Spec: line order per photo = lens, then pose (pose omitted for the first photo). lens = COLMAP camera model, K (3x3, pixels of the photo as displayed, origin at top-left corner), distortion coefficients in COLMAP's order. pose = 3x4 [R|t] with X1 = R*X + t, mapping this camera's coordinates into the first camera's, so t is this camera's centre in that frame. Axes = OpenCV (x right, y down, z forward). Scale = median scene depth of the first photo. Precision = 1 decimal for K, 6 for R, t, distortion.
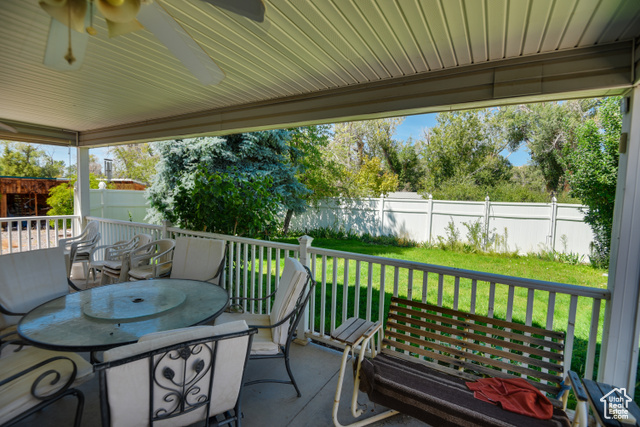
lens RADIAL K [[295.3, 0, 320.0], [0, 295.3, 213.5], [0, 0, 1]] dist [-0.002792, -0.012709]
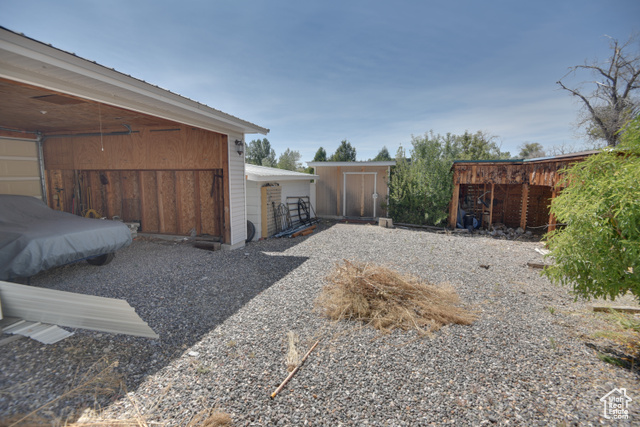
lens RADIAL K [[295.3, 0, 320.0], [0, 295.3, 213.5], [0, 0, 1]] dist [-0.002792, -0.012709]
pose [[0.294685, 0.086795, -0.951645, -0.424141], [-0.057458, 0.995674, 0.073018, -0.025424], [0.953866, 0.033162, 0.298397, 0.398314]]
